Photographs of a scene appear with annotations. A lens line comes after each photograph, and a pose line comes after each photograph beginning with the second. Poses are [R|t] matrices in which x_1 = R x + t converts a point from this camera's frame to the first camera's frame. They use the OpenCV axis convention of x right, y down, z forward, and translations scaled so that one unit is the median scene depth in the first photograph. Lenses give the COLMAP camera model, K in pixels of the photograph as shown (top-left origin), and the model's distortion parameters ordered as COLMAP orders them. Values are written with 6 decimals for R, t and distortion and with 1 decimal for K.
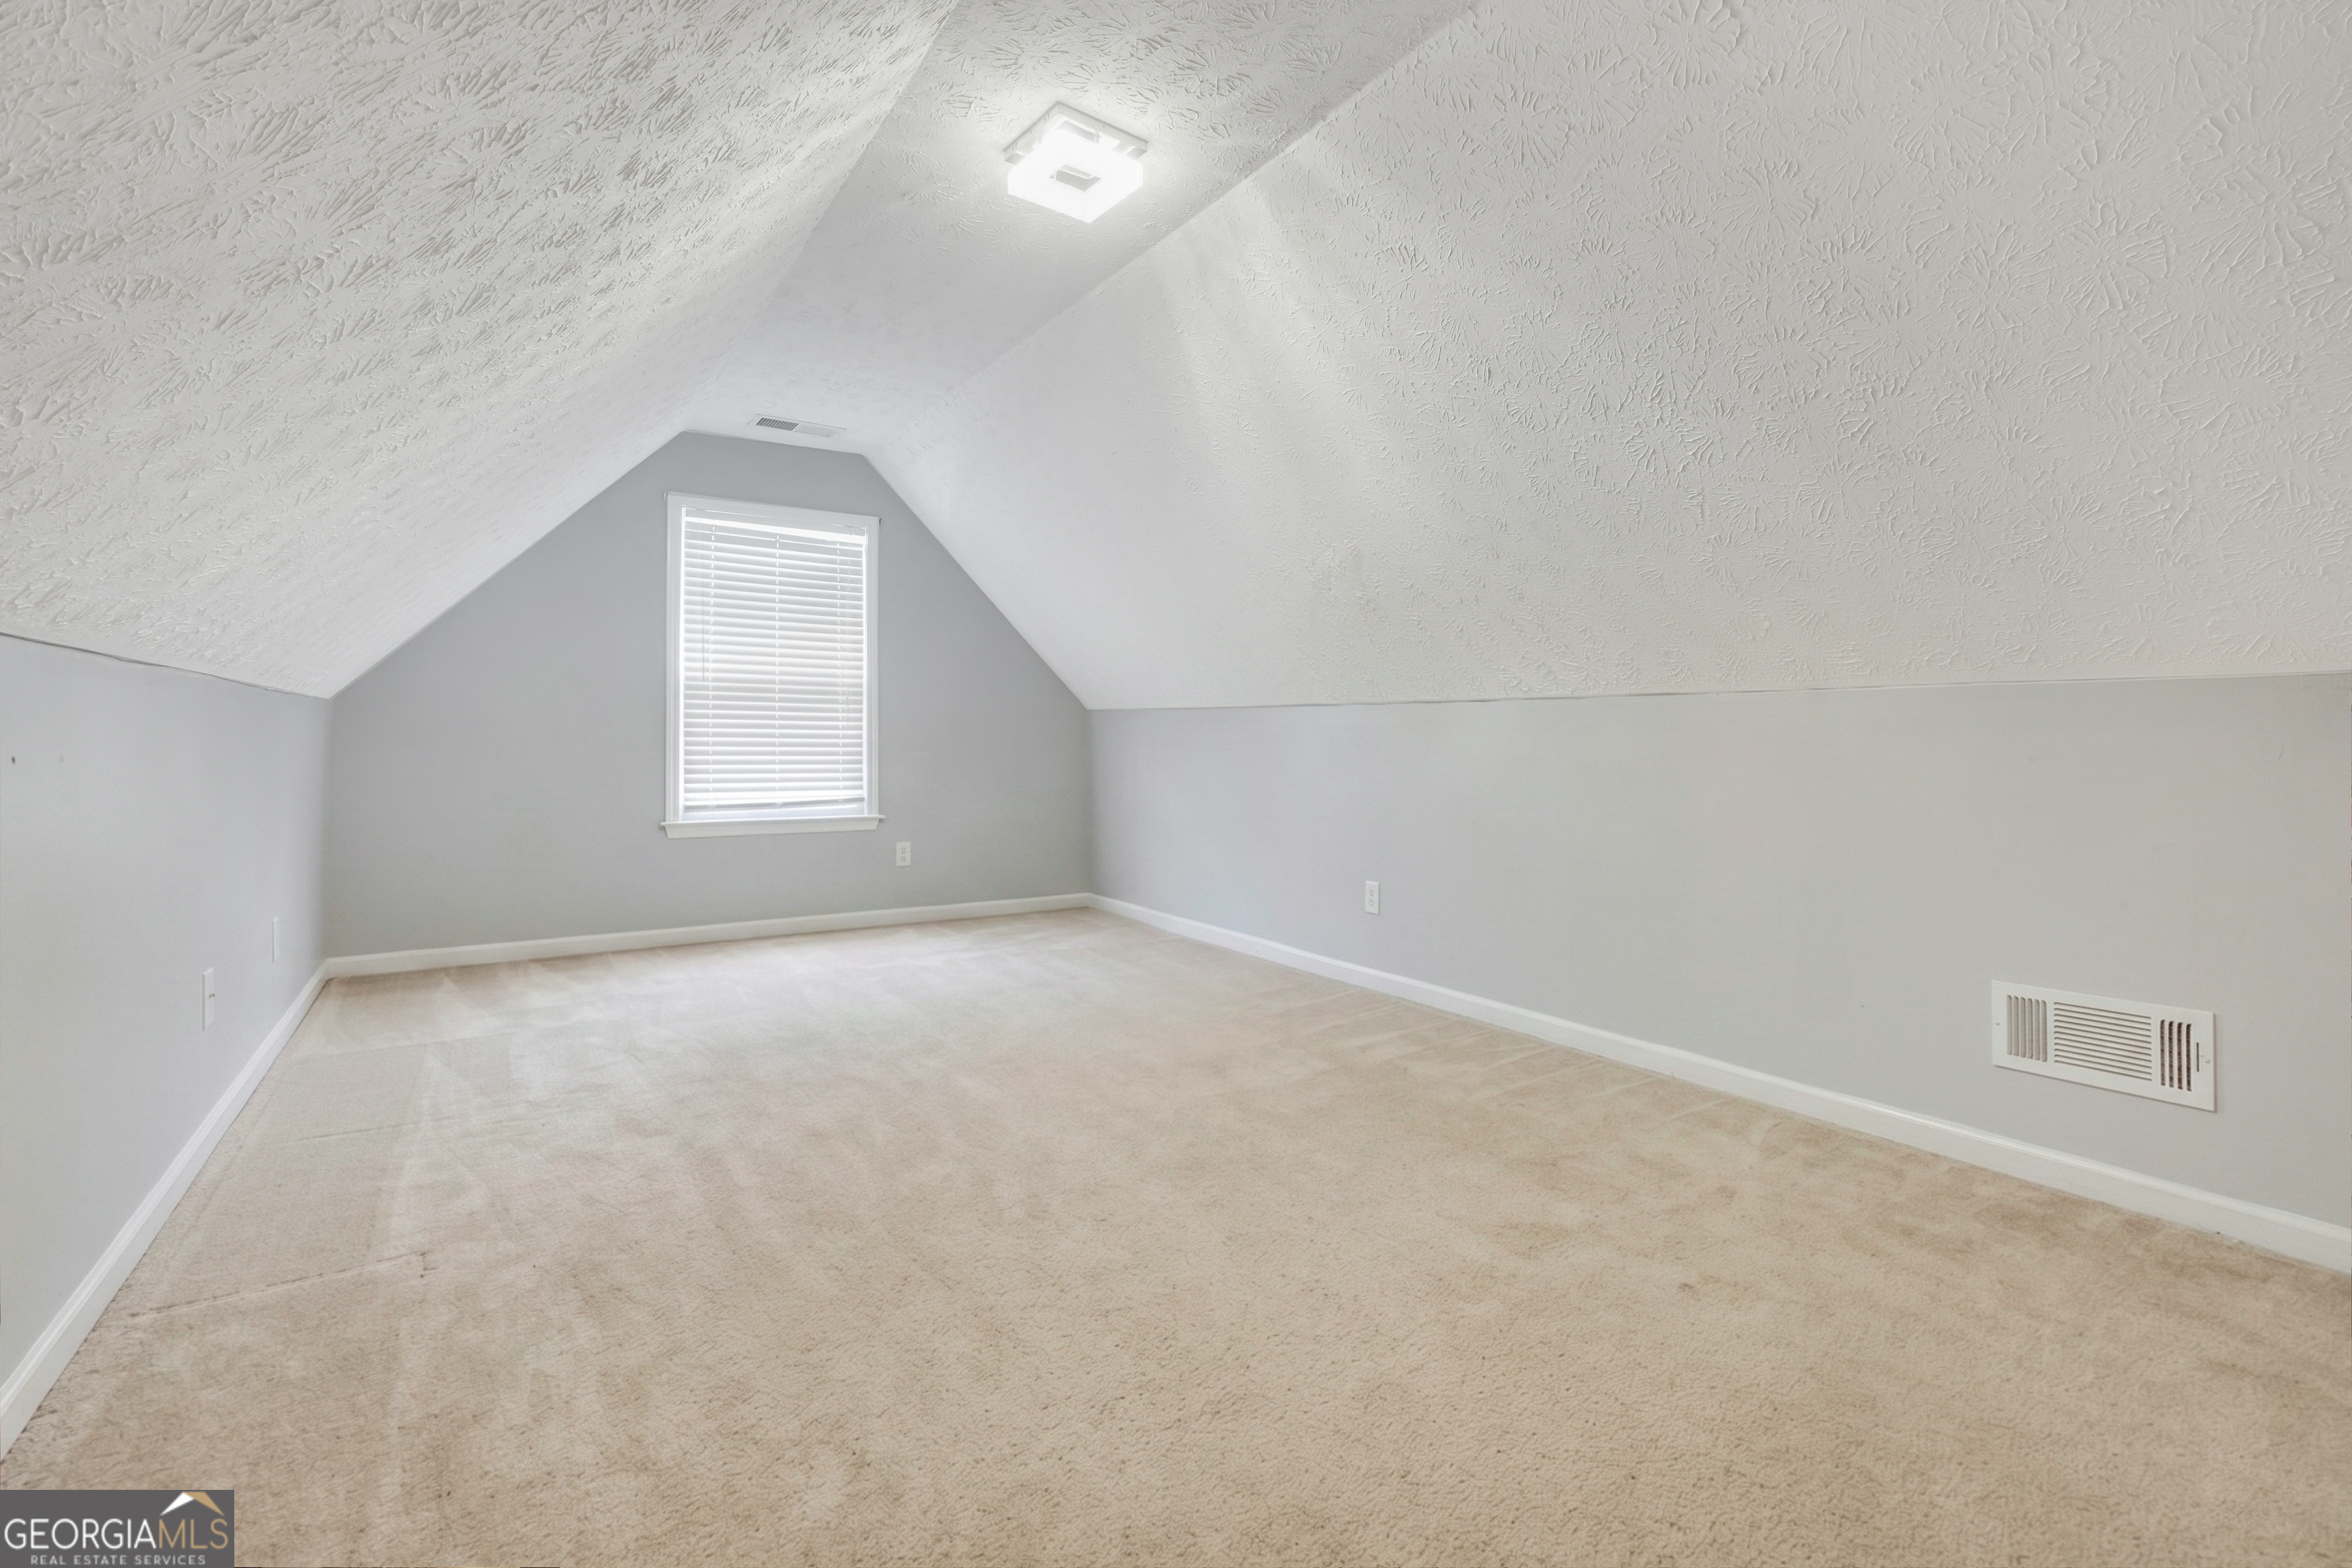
lens RADIAL K [[999.5, 0, 1166.7], [0, 999.5, 776.7], [0, 0, 1]] dist [-0.016240, 0.000162]
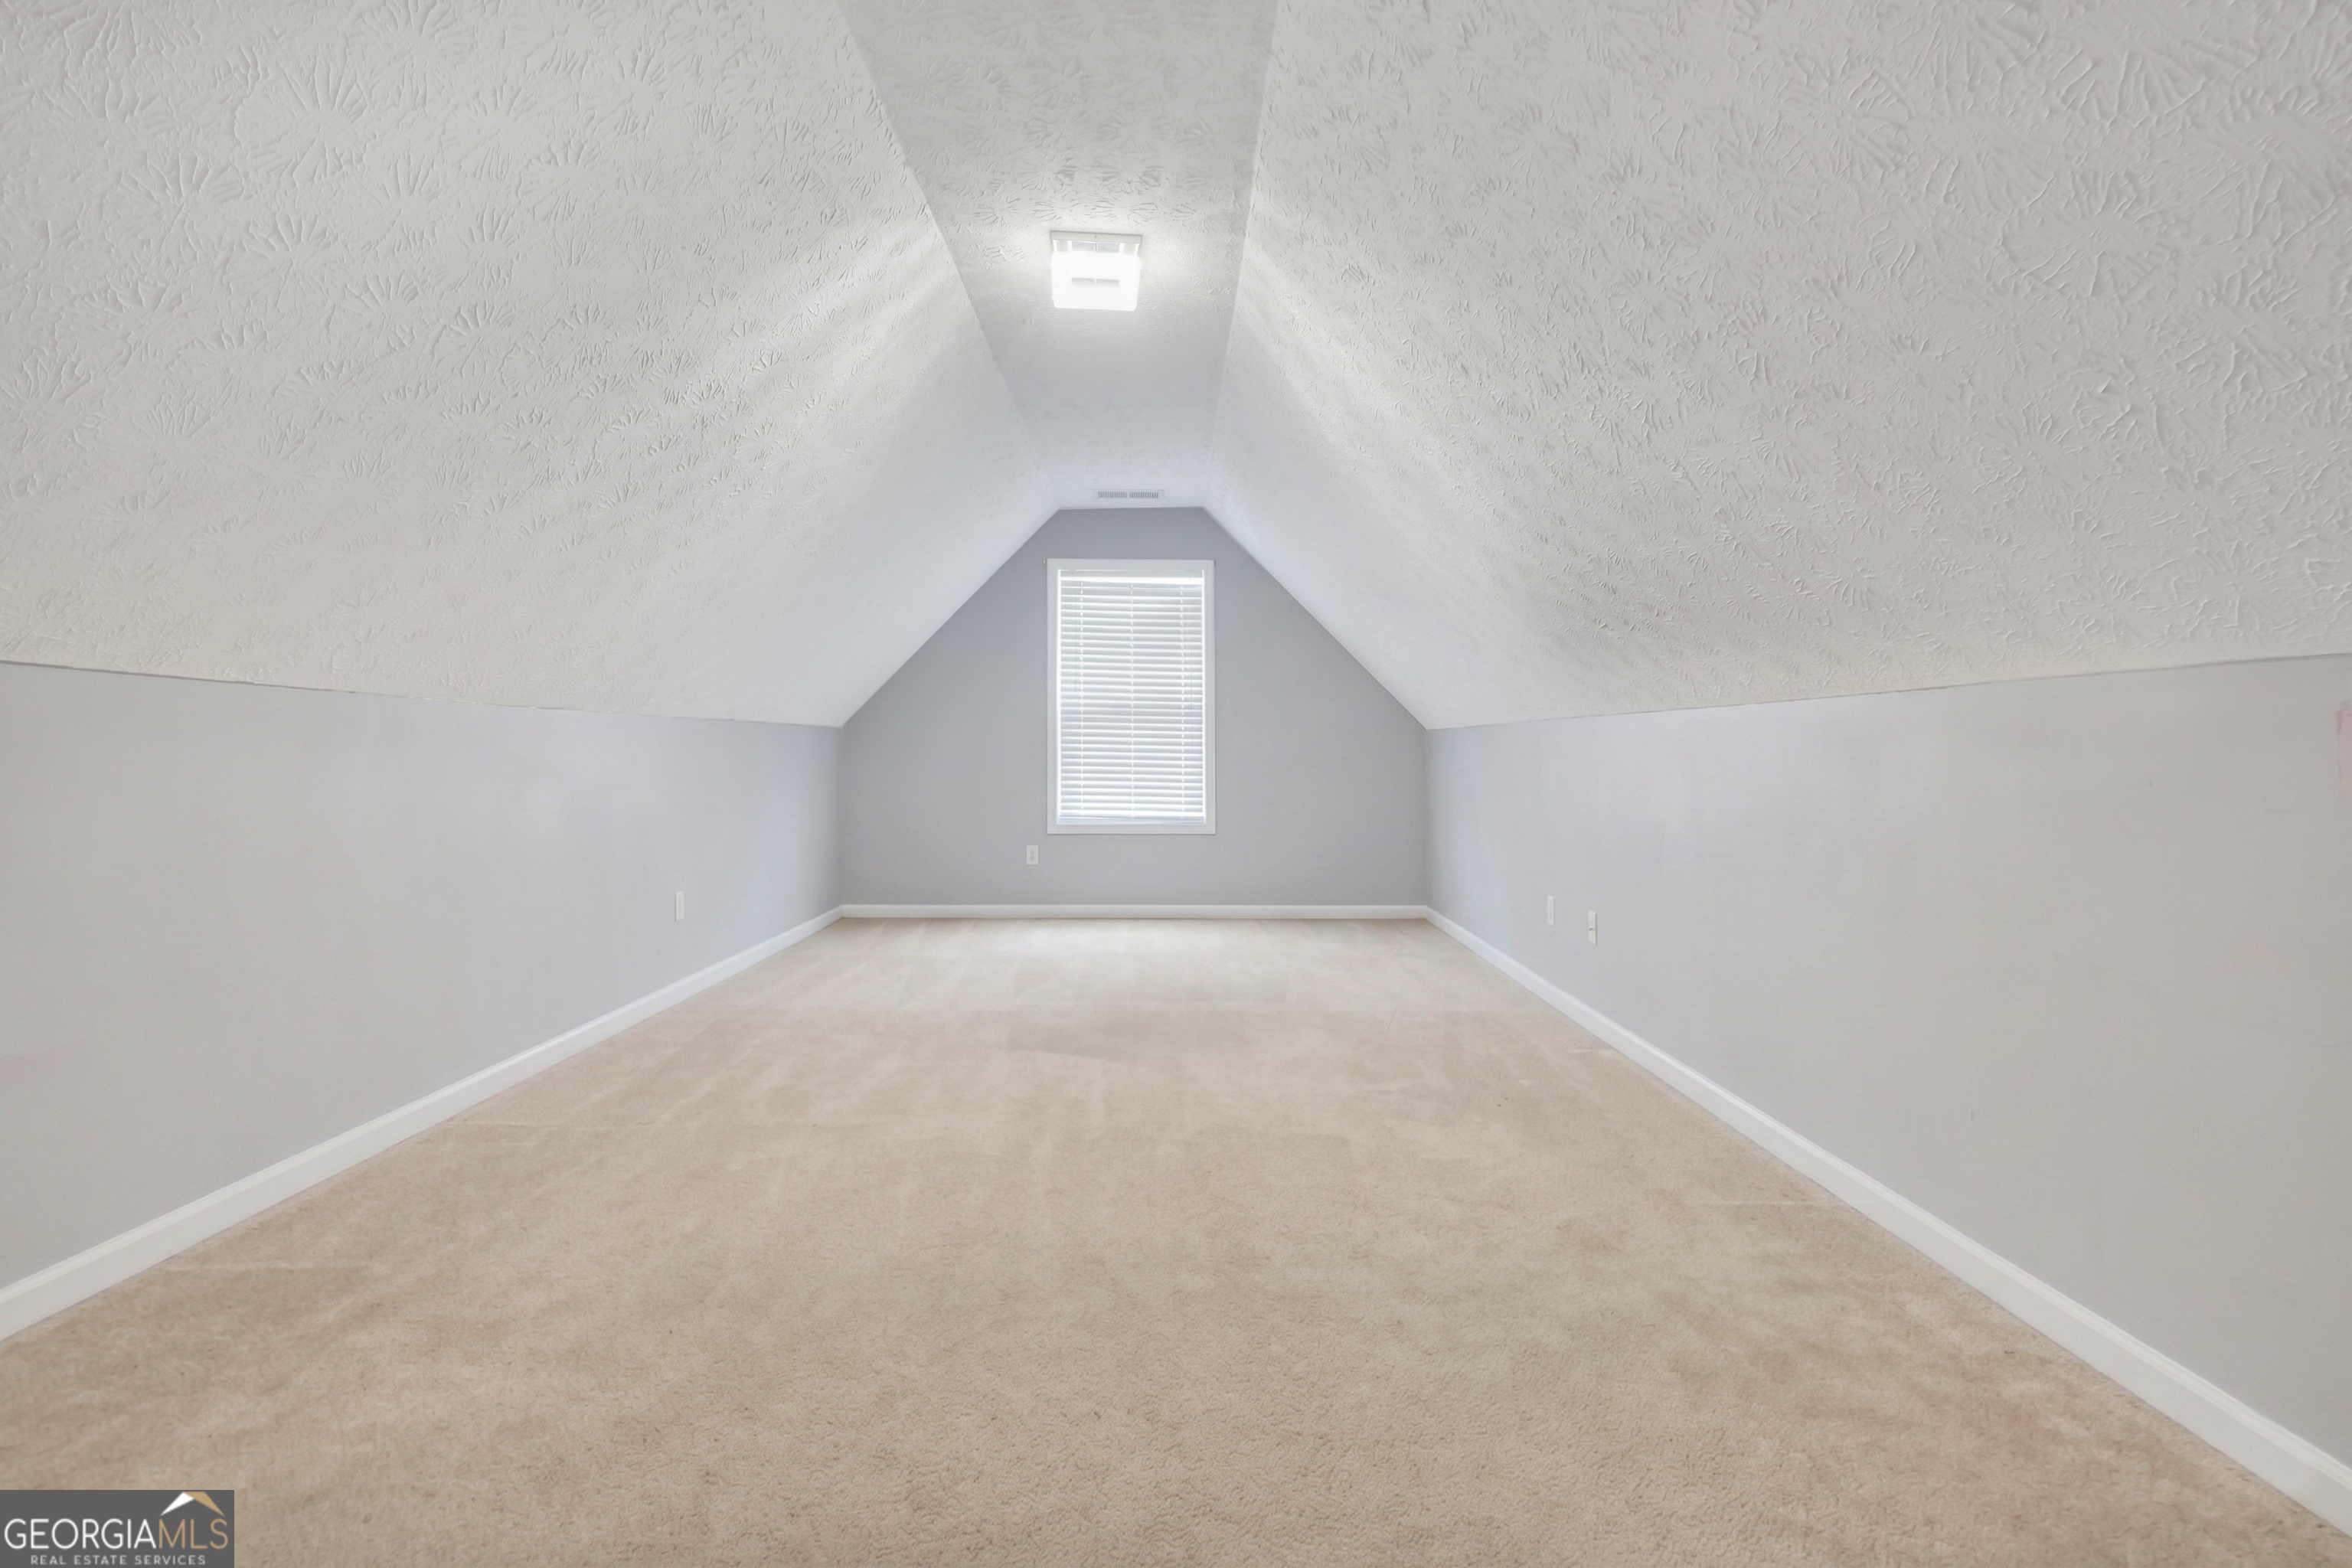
lens RADIAL K [[977.8, 0, 1181.5], [0, 977.8, 778.6], [0, 0, 1]] dist [0.001085, 0.000099]
pose [[0.851673, 0.013719, -0.523894, 0.293269], [-0.021046, 0.999746, -0.008035, 0.000272], [0.523651, 0.017869, 0.851745, 0.031629]]
